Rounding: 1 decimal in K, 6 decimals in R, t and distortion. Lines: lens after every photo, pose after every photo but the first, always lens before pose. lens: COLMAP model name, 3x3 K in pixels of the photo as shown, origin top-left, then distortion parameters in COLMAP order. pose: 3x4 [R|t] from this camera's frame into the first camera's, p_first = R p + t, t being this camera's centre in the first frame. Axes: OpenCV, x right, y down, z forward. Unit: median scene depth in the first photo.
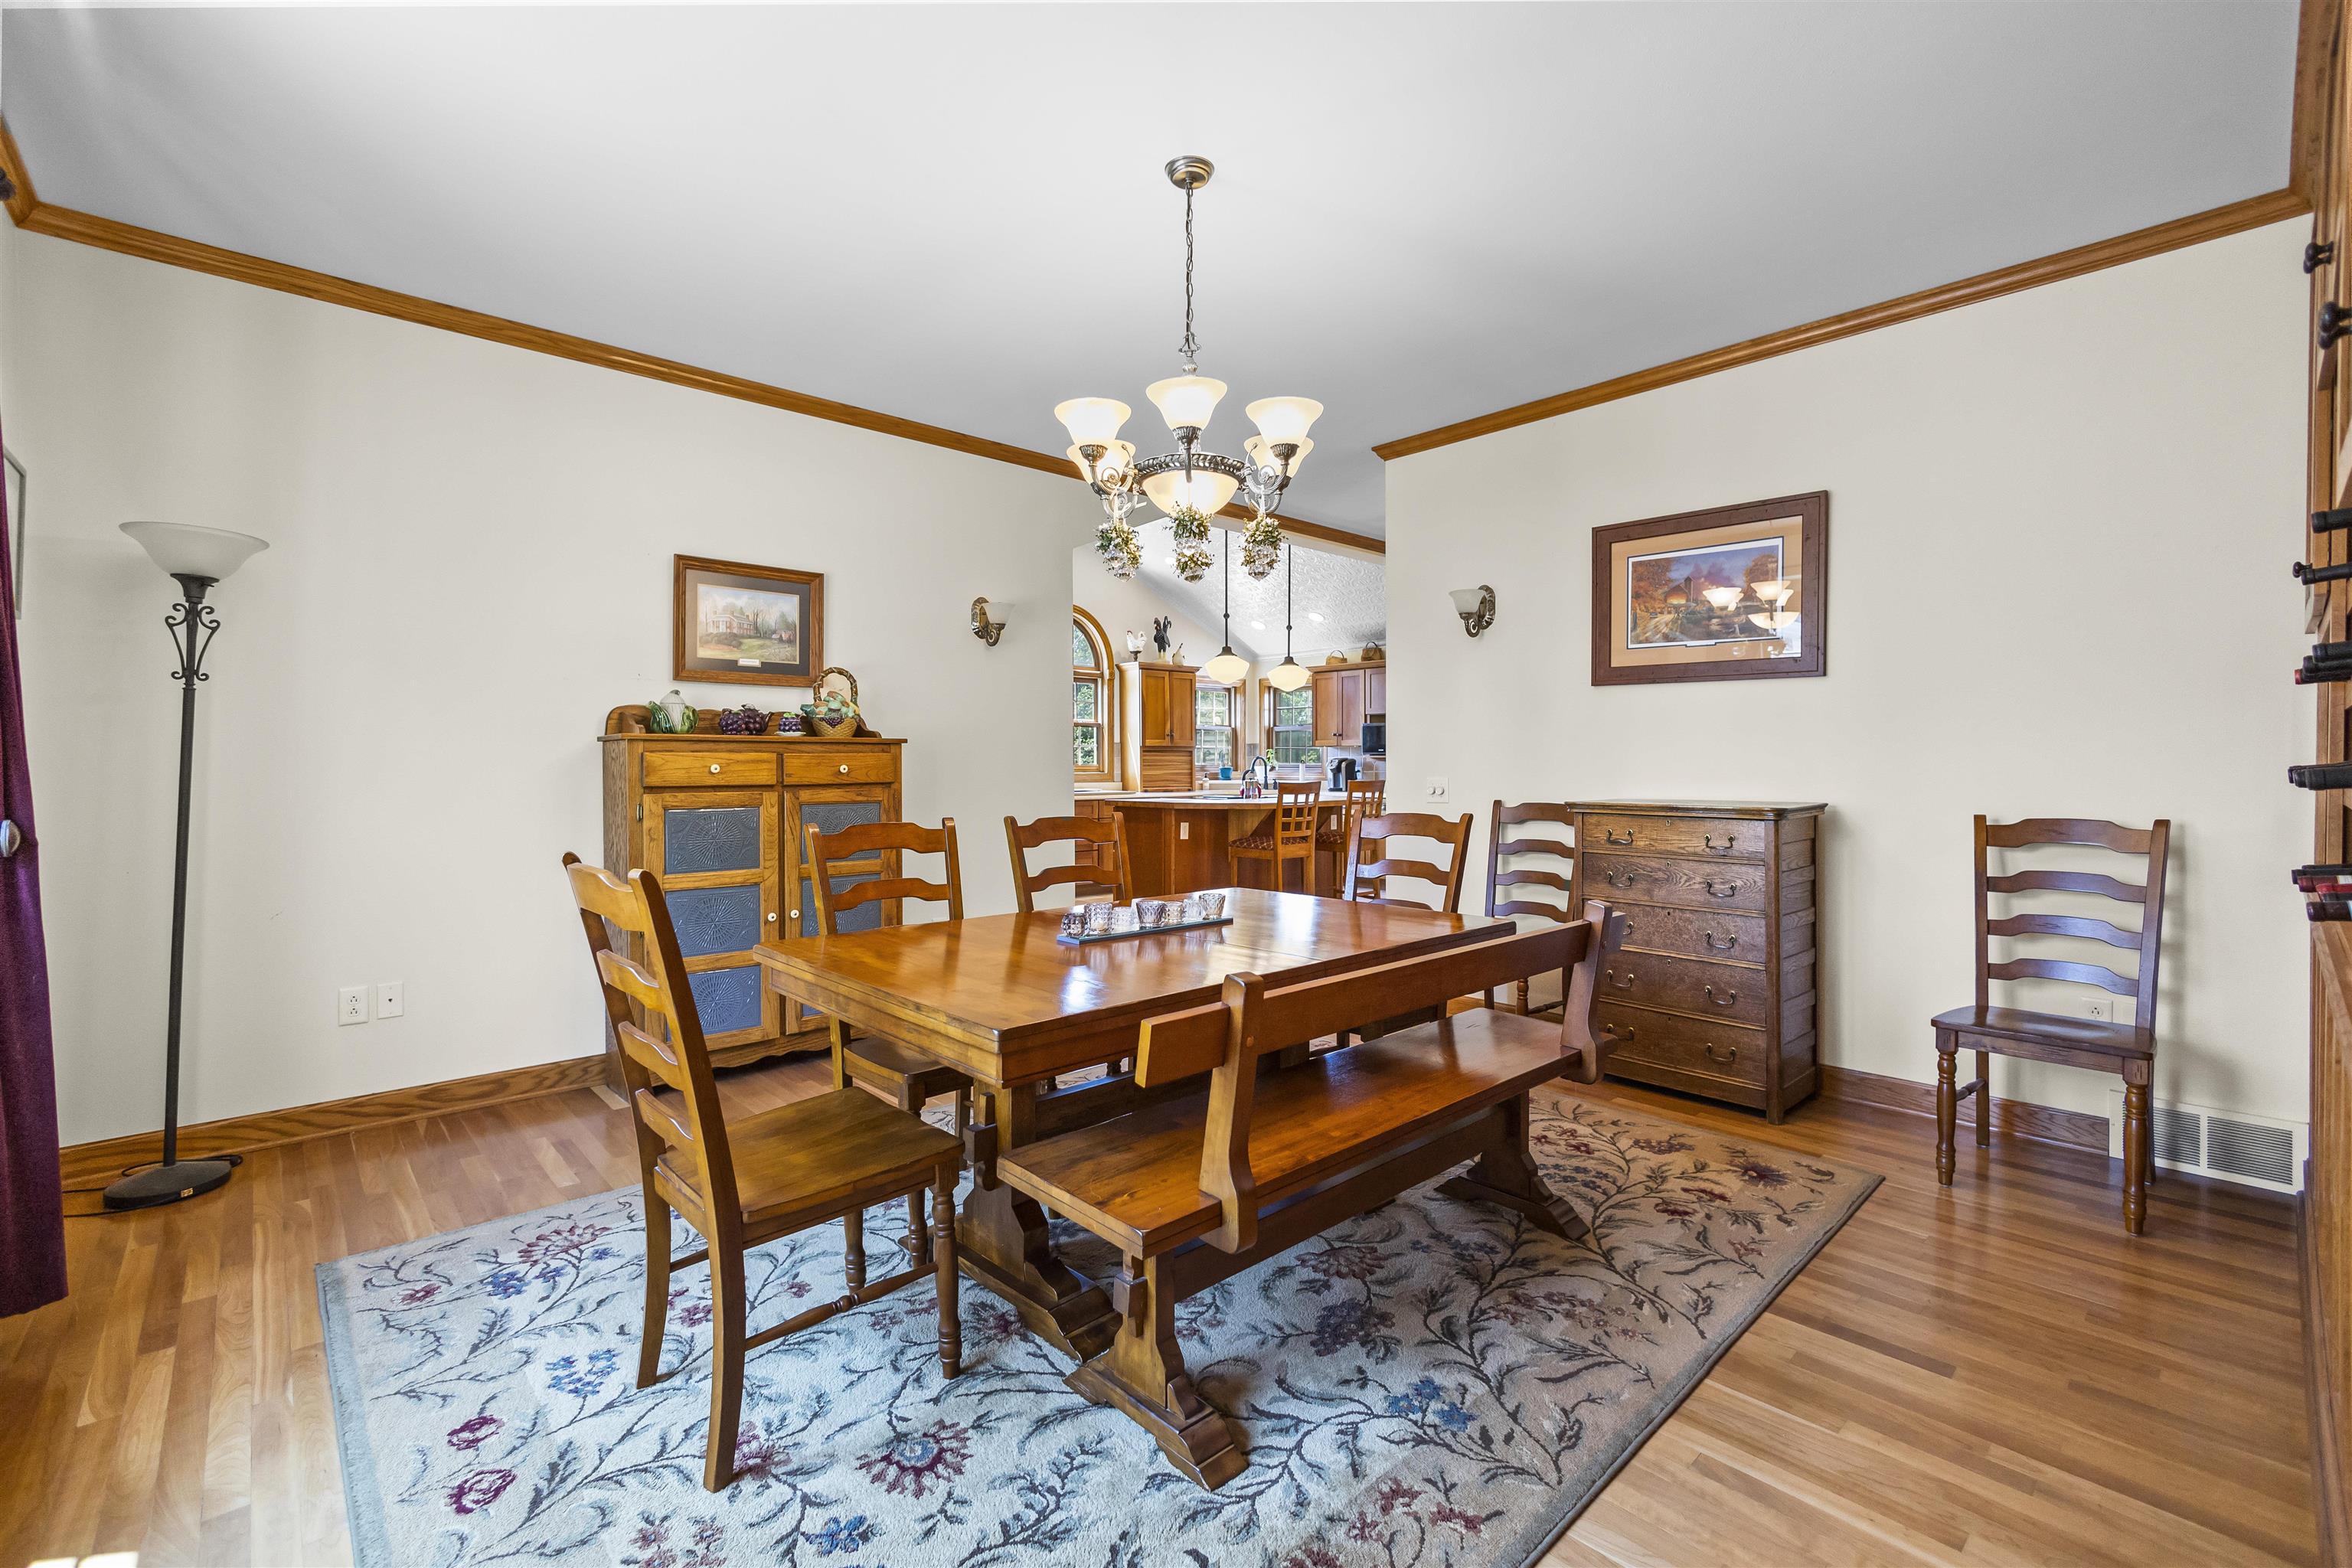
lens RADIAL K [[1001.1, 0, 1174.1], [0, 1001.1, 778.4], [0, 0, 1]] dist [-0.007554, -0.001334]
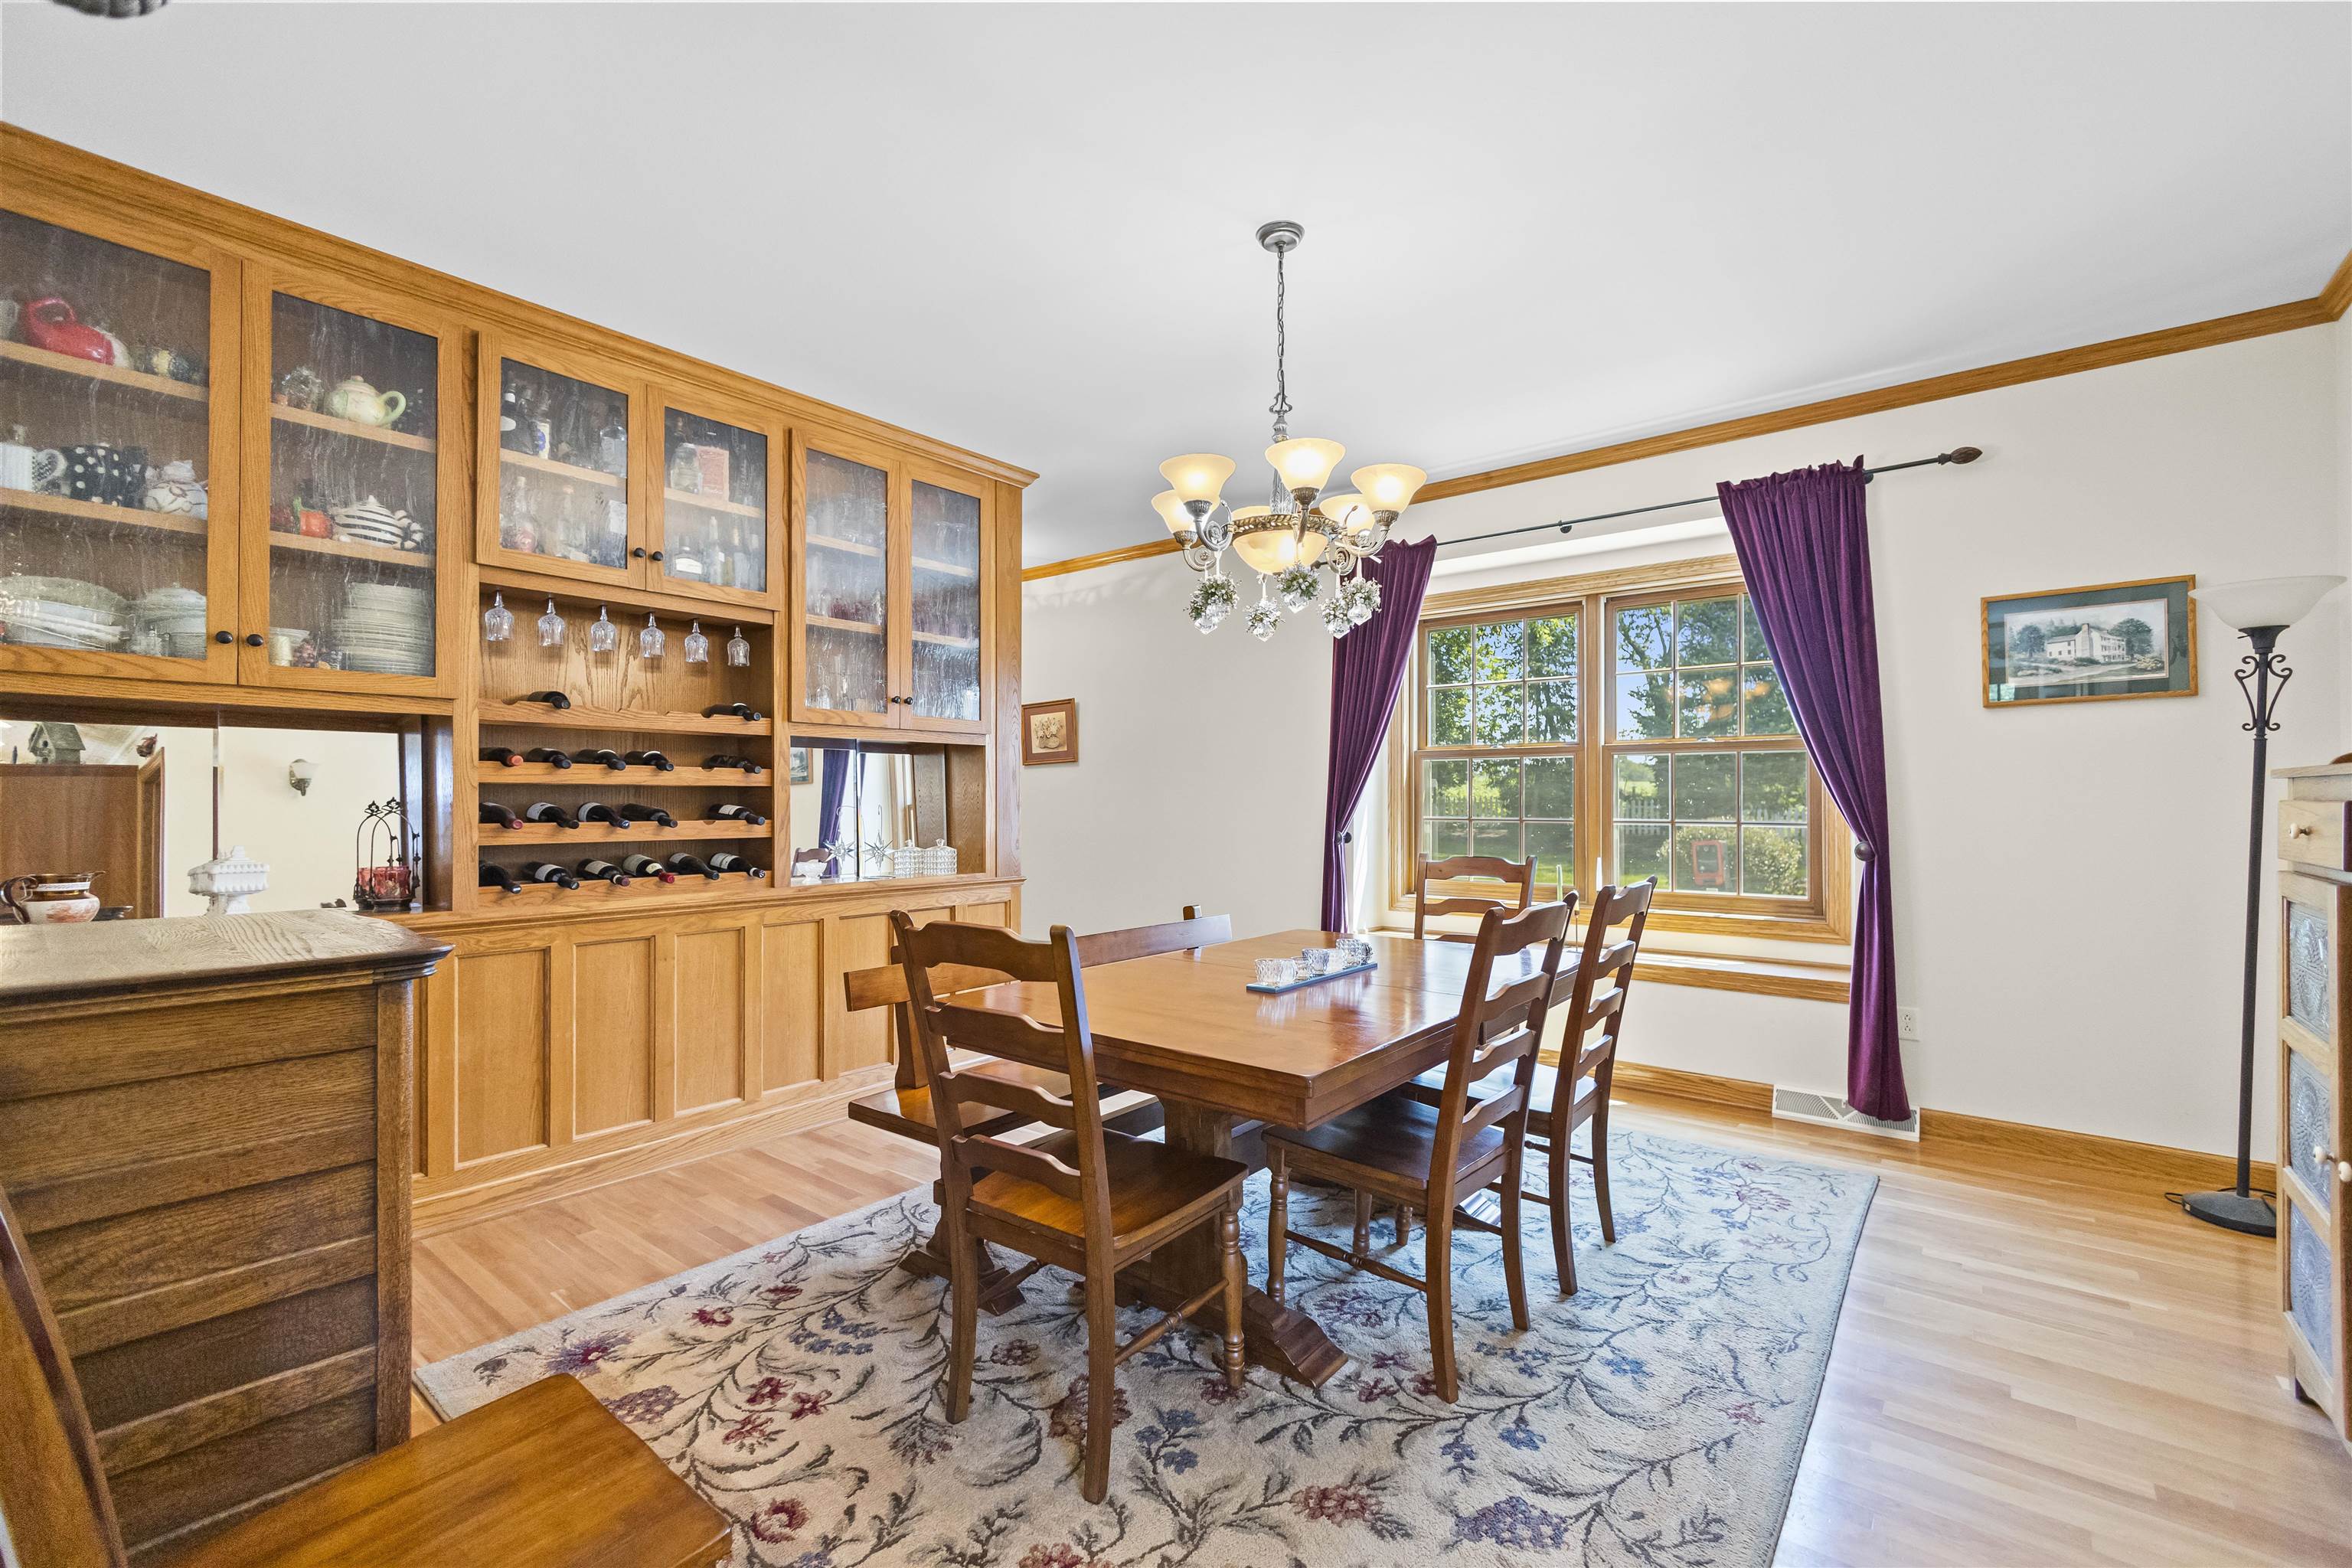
lens RADIAL K [[1001.1, 0, 1183.6], [0, 1001.1, 801.5], [0, 0, 1]] dist [-0.007554, -0.001334]
pose [[-0.987635, 0.000423, -0.156768, 0.255176], [-0.001106, 0.999953, 0.009662, -0.036473], [0.156764, 0.009716, -0.987588, 1.839881]]
